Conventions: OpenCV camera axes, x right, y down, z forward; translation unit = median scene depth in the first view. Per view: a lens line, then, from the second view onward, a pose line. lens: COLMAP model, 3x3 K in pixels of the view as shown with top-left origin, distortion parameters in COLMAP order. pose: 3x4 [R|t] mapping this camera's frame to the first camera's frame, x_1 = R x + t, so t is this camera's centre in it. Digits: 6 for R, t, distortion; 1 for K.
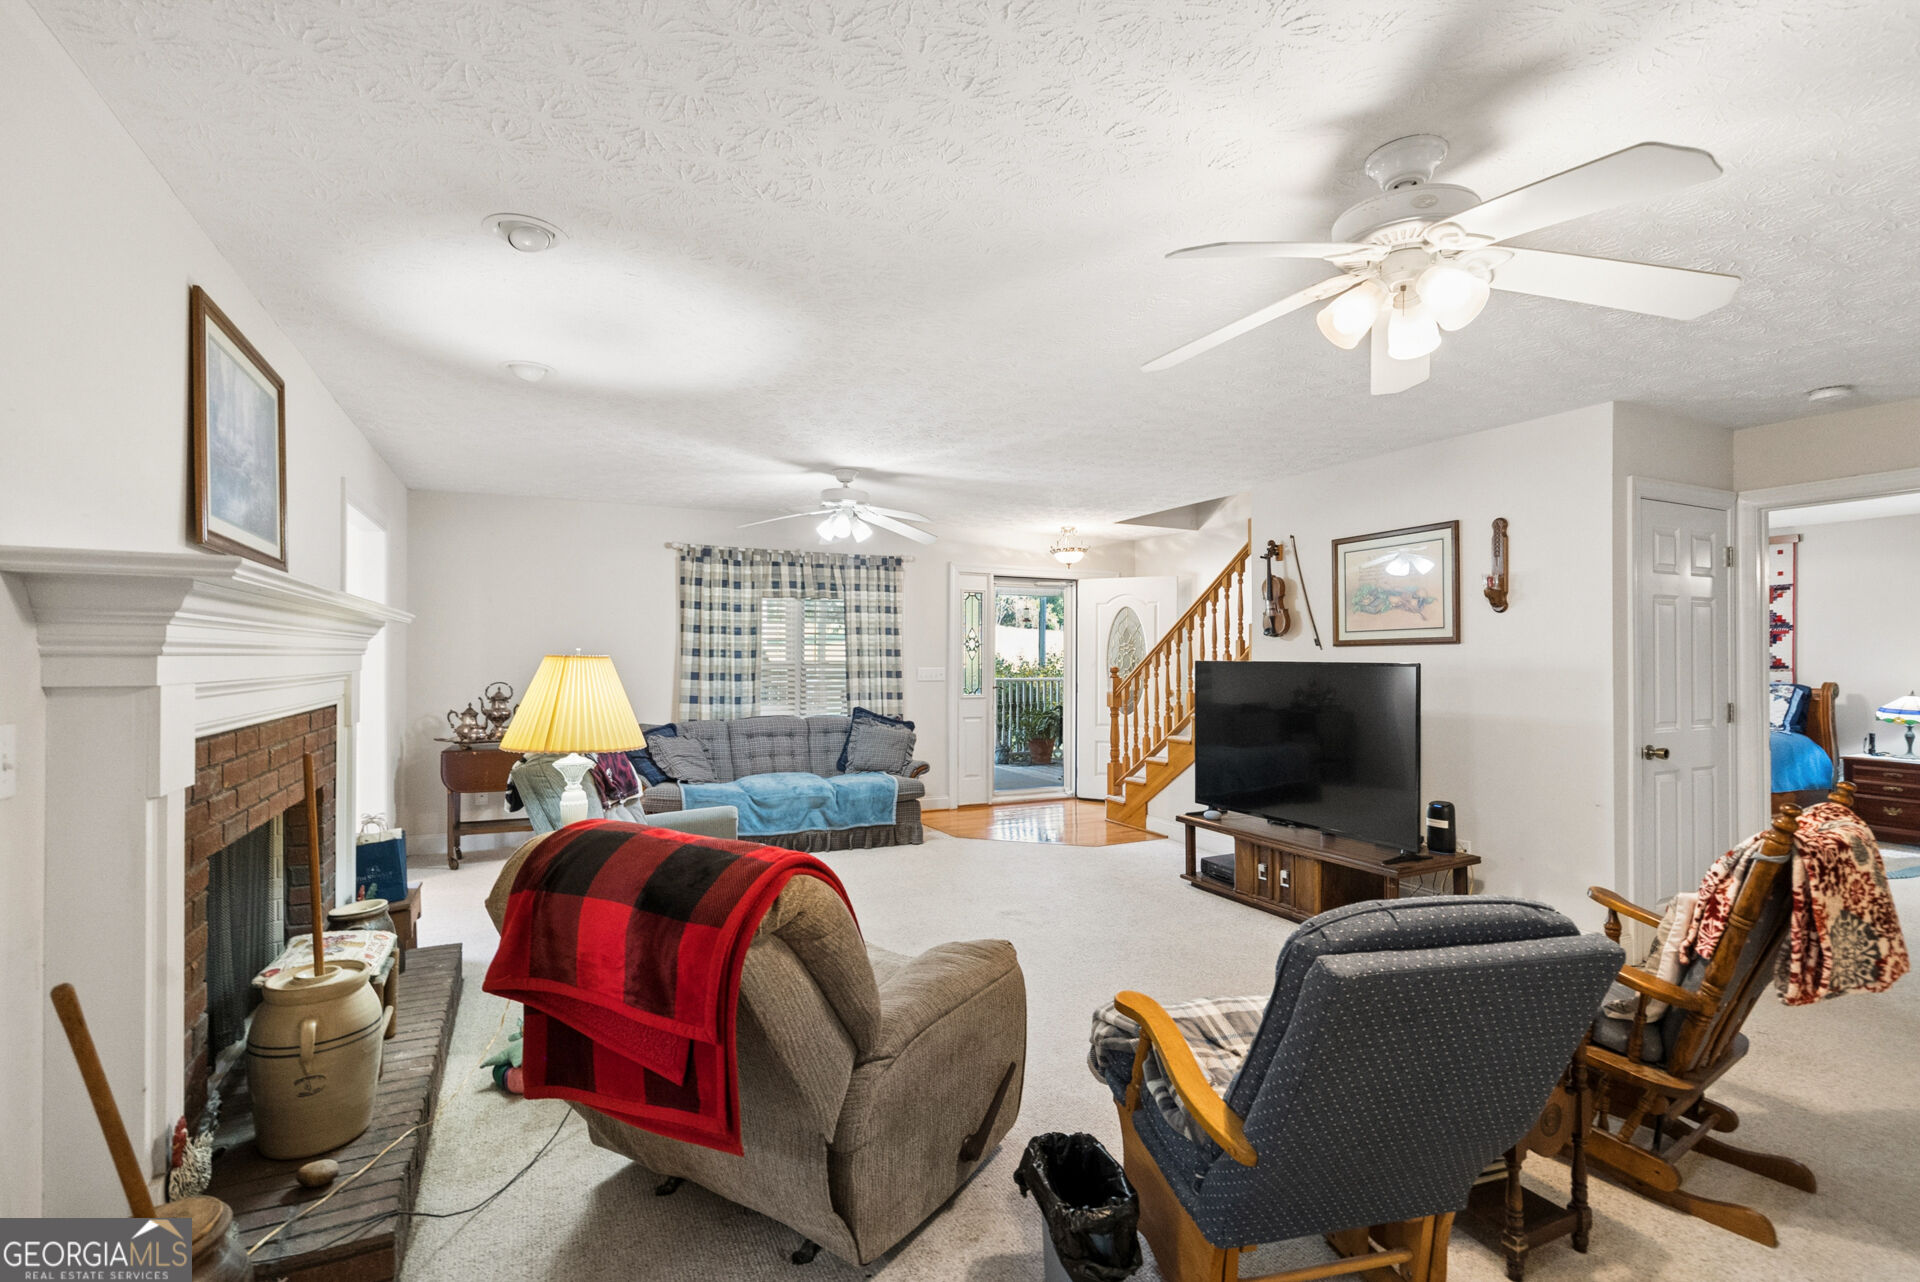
lens RADIAL K [[900.6, 0, 960.0], [0, 900.6, 641.0], [0, 0, 1]] dist [0.000069, 0.000063]
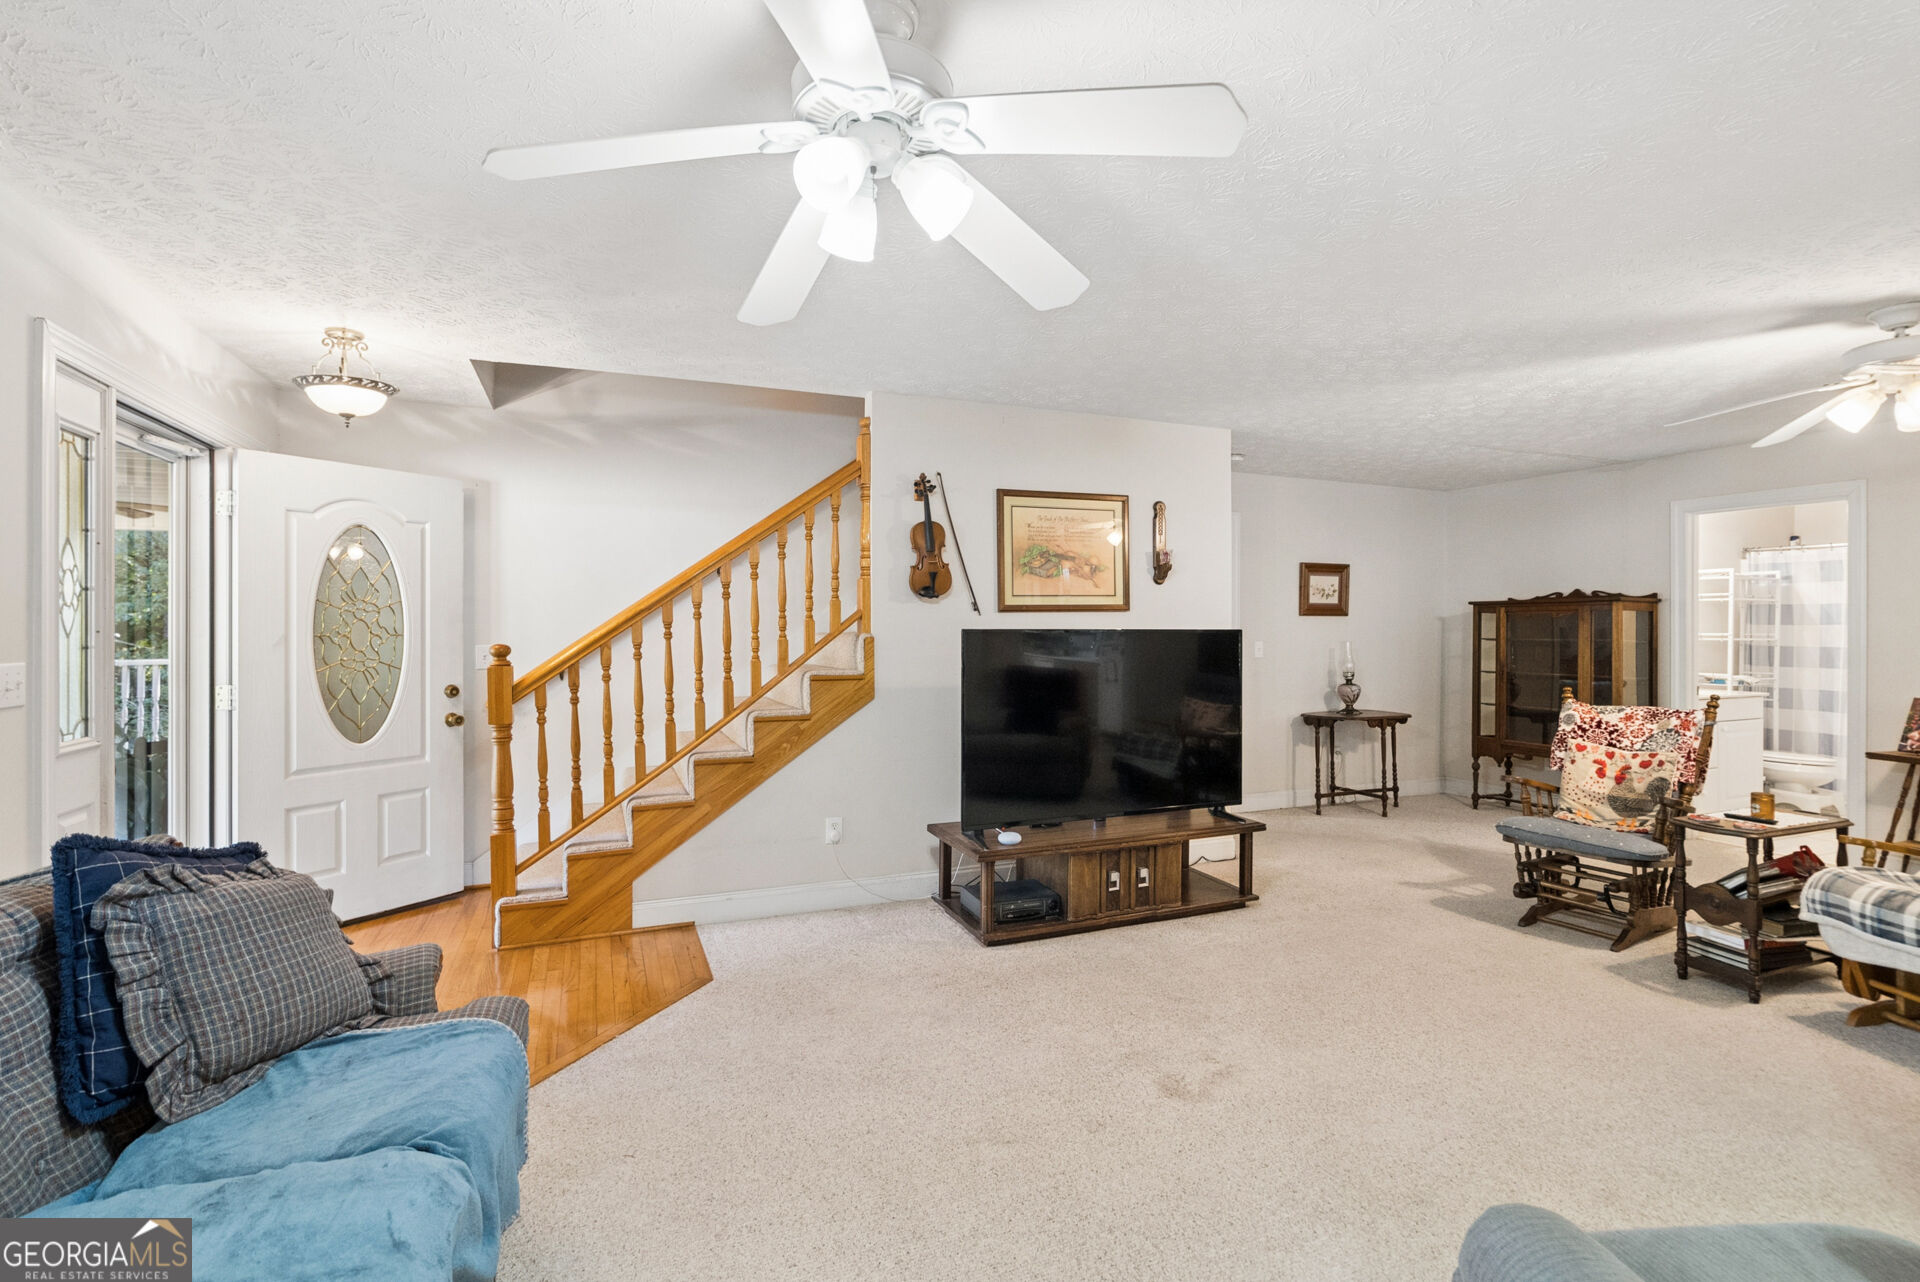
lens RADIAL K [[879.6, 0, 961.9], [0, 879.6, 635.1], [0, 0, 1]] dist [-0.001009, 0.000143]
pose [[0.051872, -0.009238, 0.998611, -0.438368], [-0.014203, 0.999849, 0.009987, 0.020568], [-0.998553, -0.014701, 0.051733, 1.001191]]
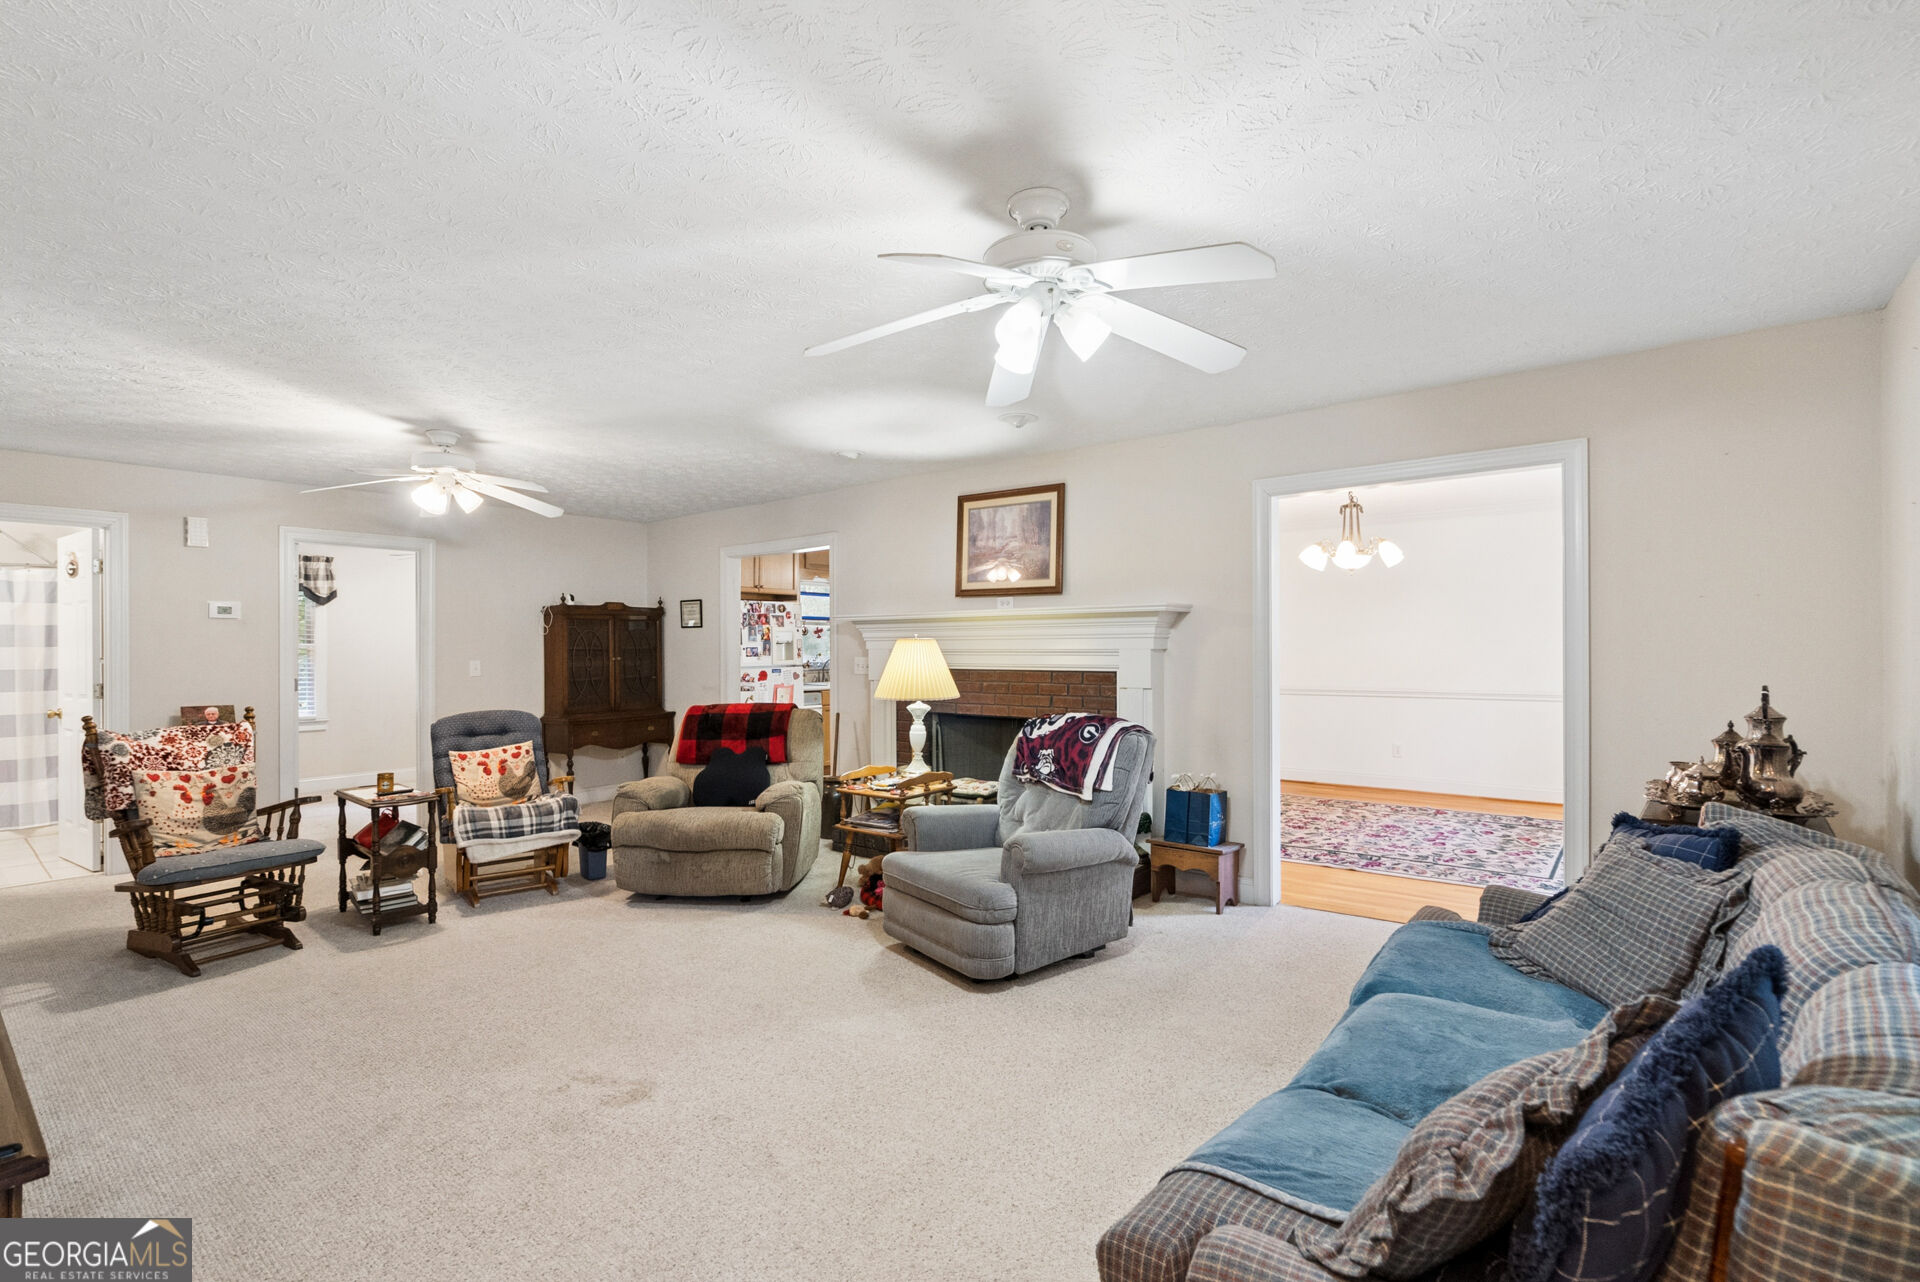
lens RADIAL K [[879.6, 0, 961.9], [0, 879.6, 635.1], [0, 0, 1]] dist [-0.001009, 0.000143]
pose [[-0.901740, 0.002701, -0.432270, 0.096180], [0.014957, 0.999577, -0.024957, 0.032780], [0.432019, -0.028970, -0.901399, 1.433625]]
